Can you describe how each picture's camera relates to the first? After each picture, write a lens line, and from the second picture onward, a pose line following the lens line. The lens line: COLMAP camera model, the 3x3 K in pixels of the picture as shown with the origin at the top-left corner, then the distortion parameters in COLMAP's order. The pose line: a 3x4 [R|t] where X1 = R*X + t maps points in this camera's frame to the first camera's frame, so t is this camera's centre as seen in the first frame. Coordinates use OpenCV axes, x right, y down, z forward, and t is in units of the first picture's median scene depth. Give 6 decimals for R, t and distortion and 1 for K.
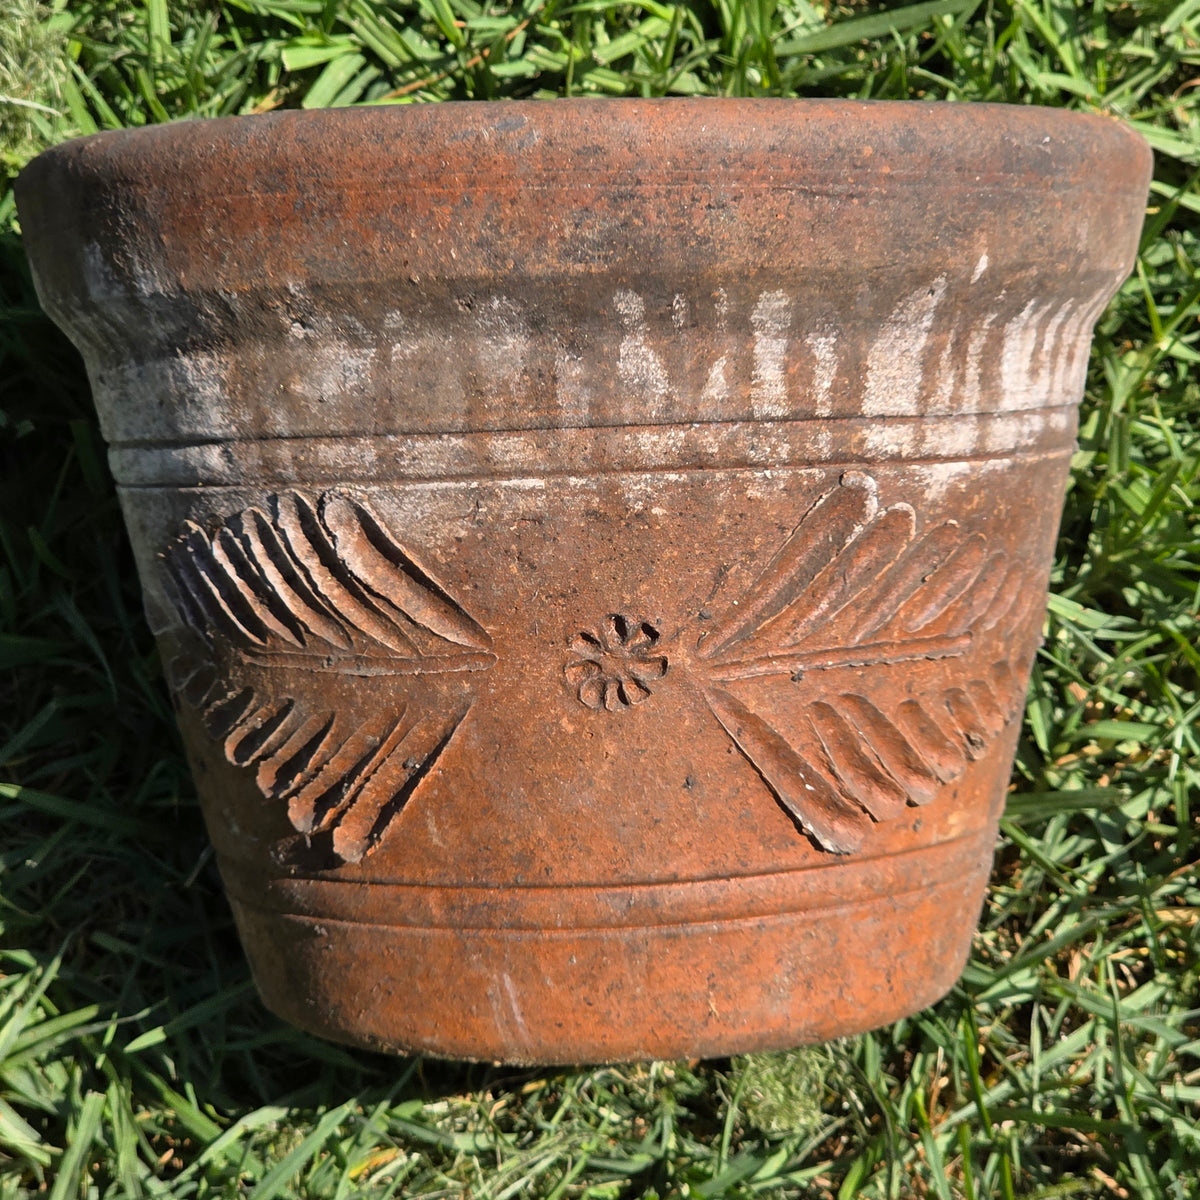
lens RADIAL K [[3230.4, 0, 605.3], [0, 3230.4, 603.7], [0, 0, 1]] dist [-0.162424, 0.000000]
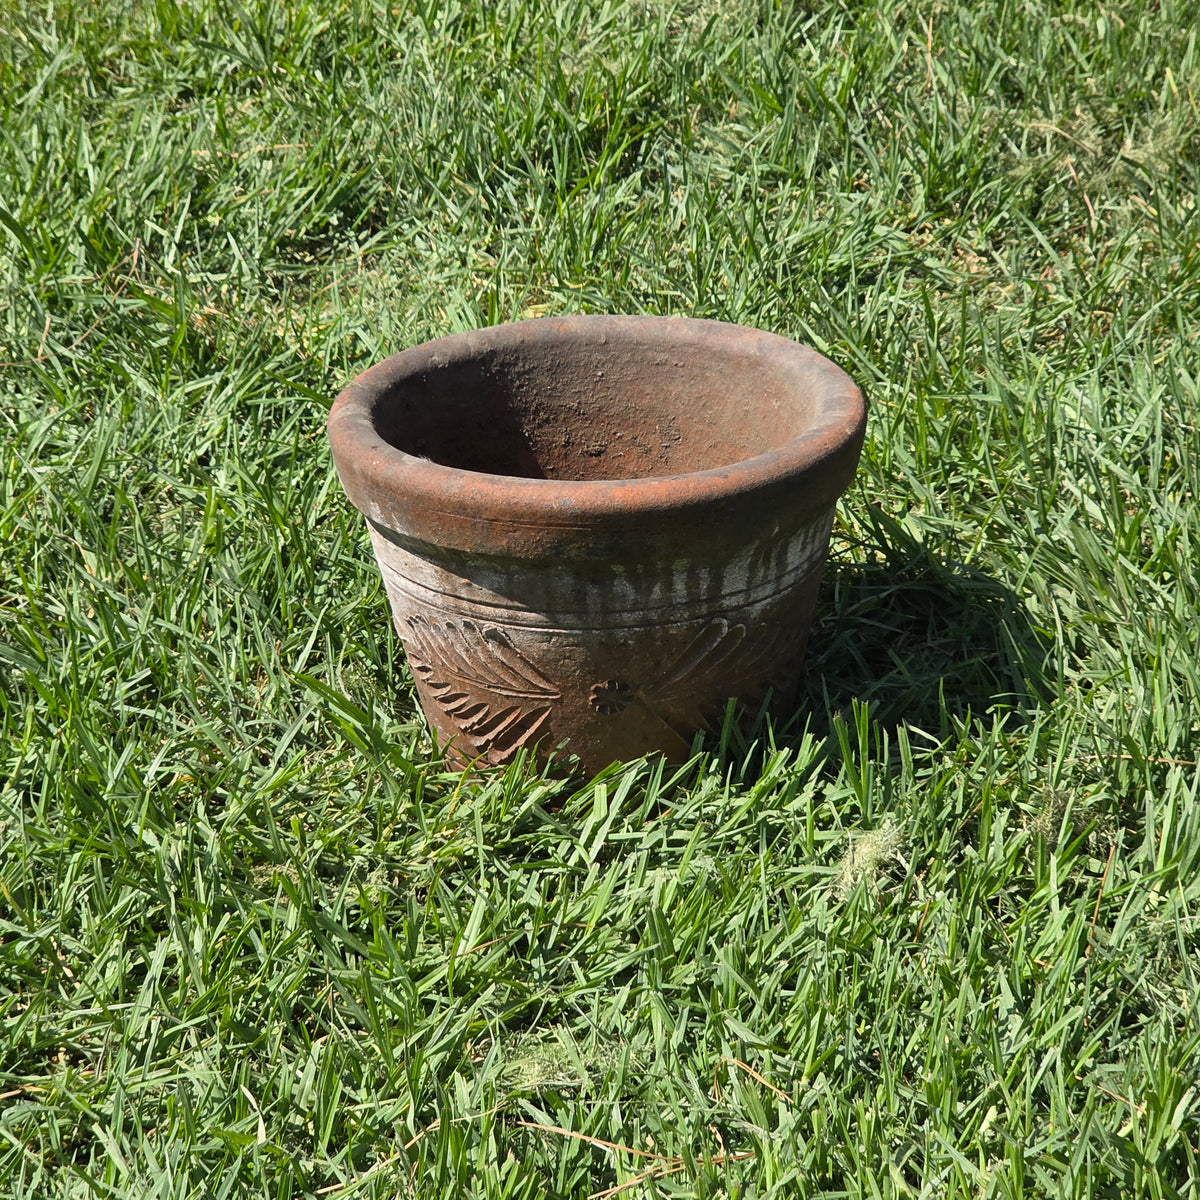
lens RADIAL K [[3230.4, 0, 600.5], [0, 3230.4, 600.9], [0, 0, 1]] dist [-0.162424, 0.000000]
pose [[0.999982, 0.001478, -0.005884, 0.008242], [0.000646, 0.938374, 0.345620, -0.844921], [0.006032, -0.345617, 0.938356, -1.138809]]
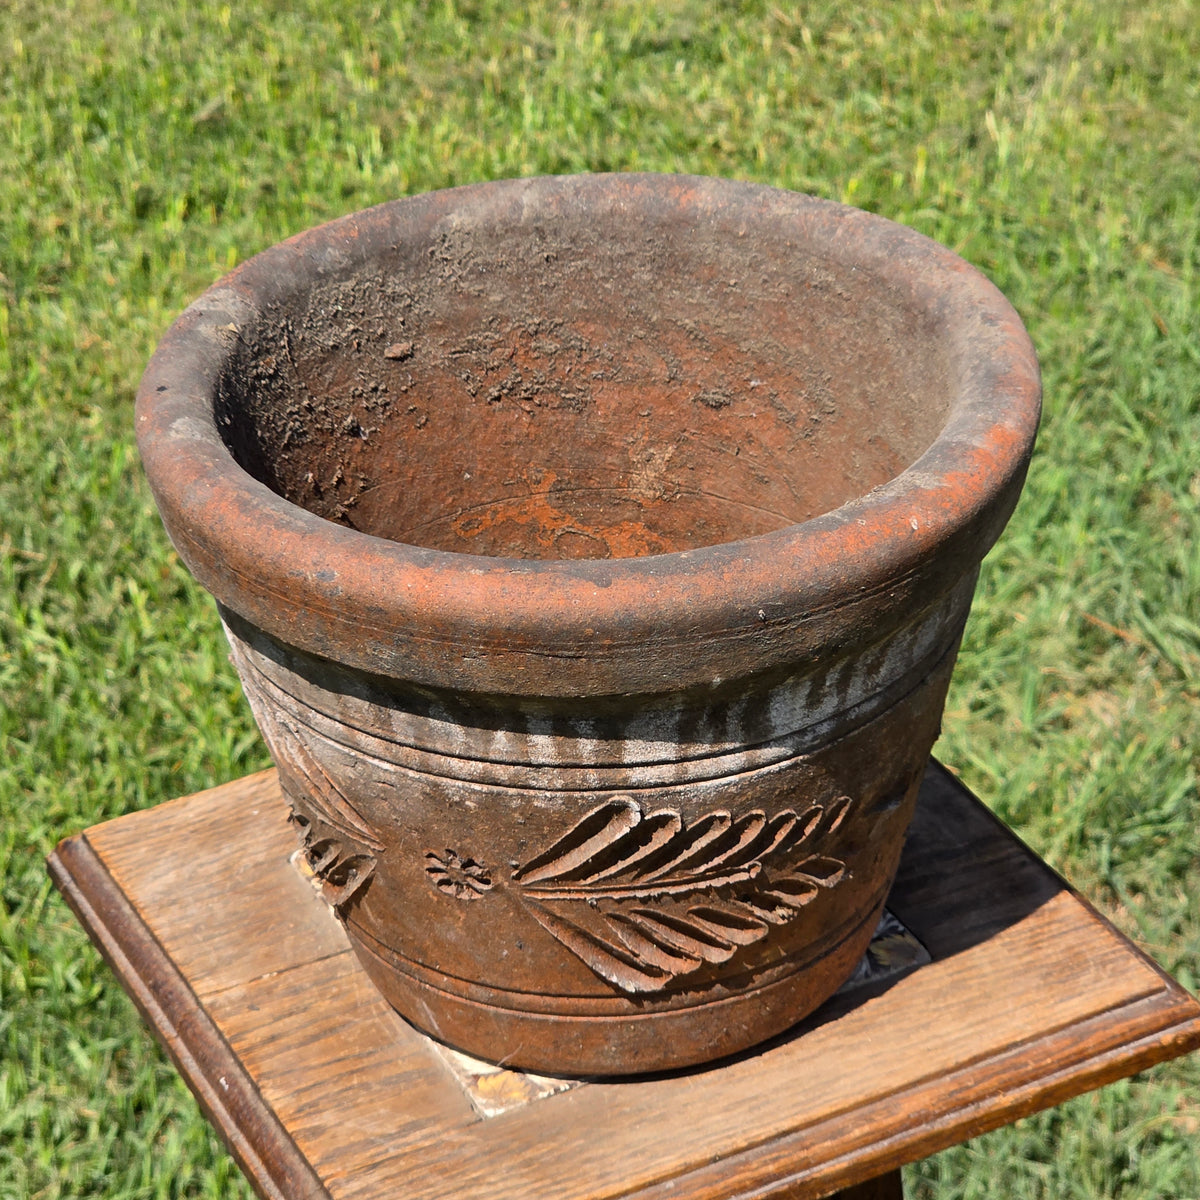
lens RADIAL K [[3230.4, 0, 601.0], [0, 3230.4, 600.9], [0, 0, 1]] dist [-0.162424, 0.000000]
pose [[0.893769, 0.228659, -0.385866, 0.564749], [-0.003762, 0.864085, 0.503332, -0.778709], [0.448513, -0.448410, 0.773152, 0.014840]]
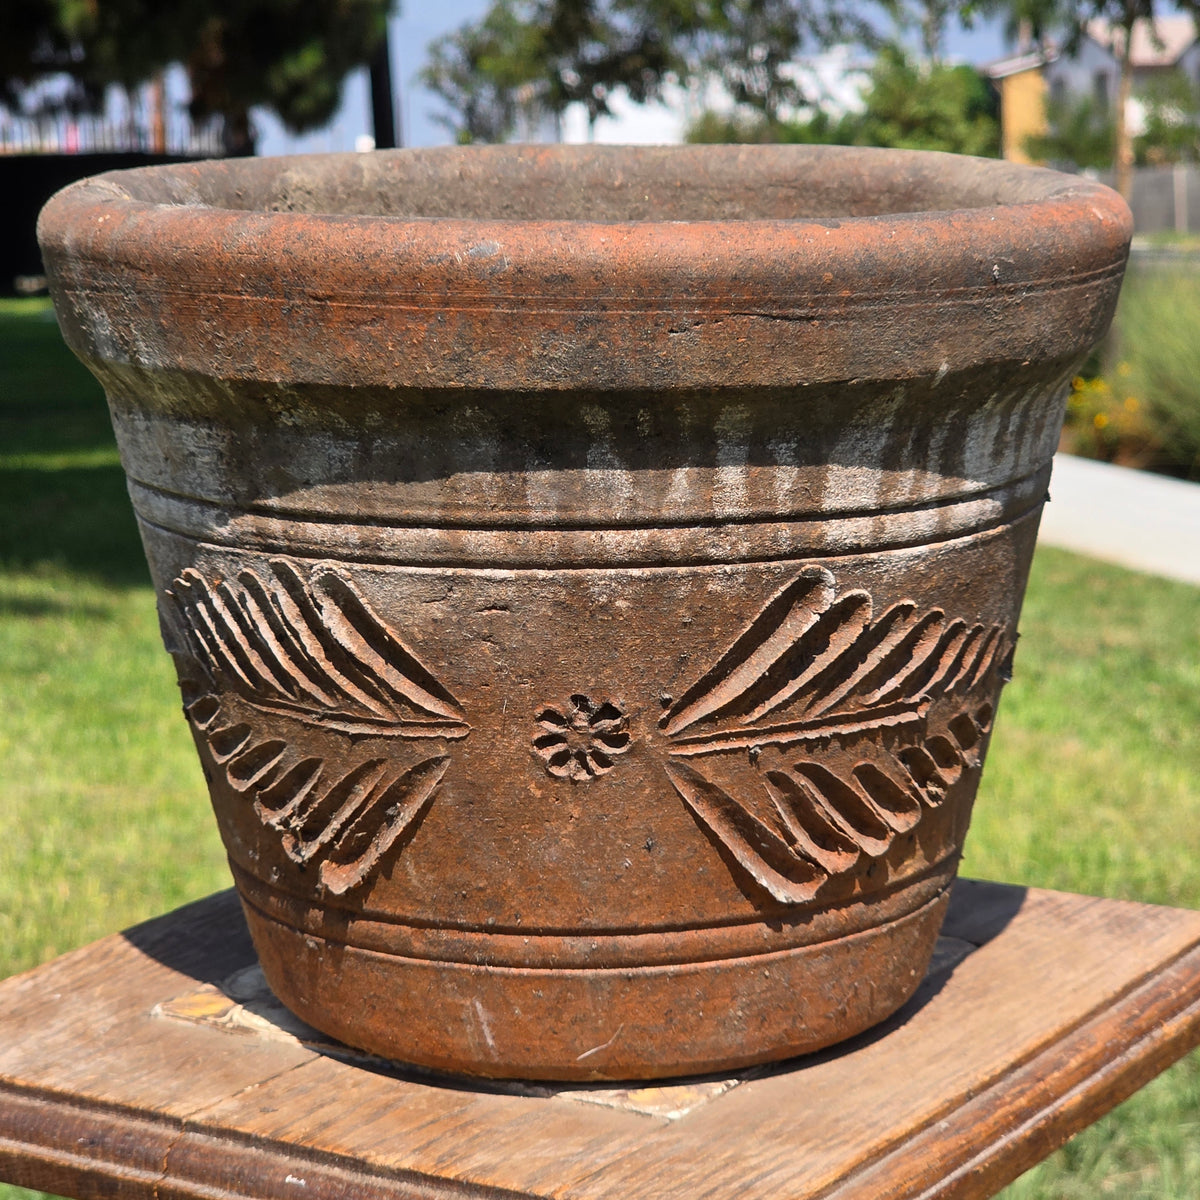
lens RADIAL K [[3230.4, 0, 596.0], [0, 3230.4, 589.1], [0, 0, 1]] dist [-0.162424, 0.000000]
pose [[0.997986, 0.032760, -0.054314, 0.064737], [-0.025193, 0.990583, 0.134572, -0.174069], [0.058211, -0.132933, 0.989414, -0.045405]]
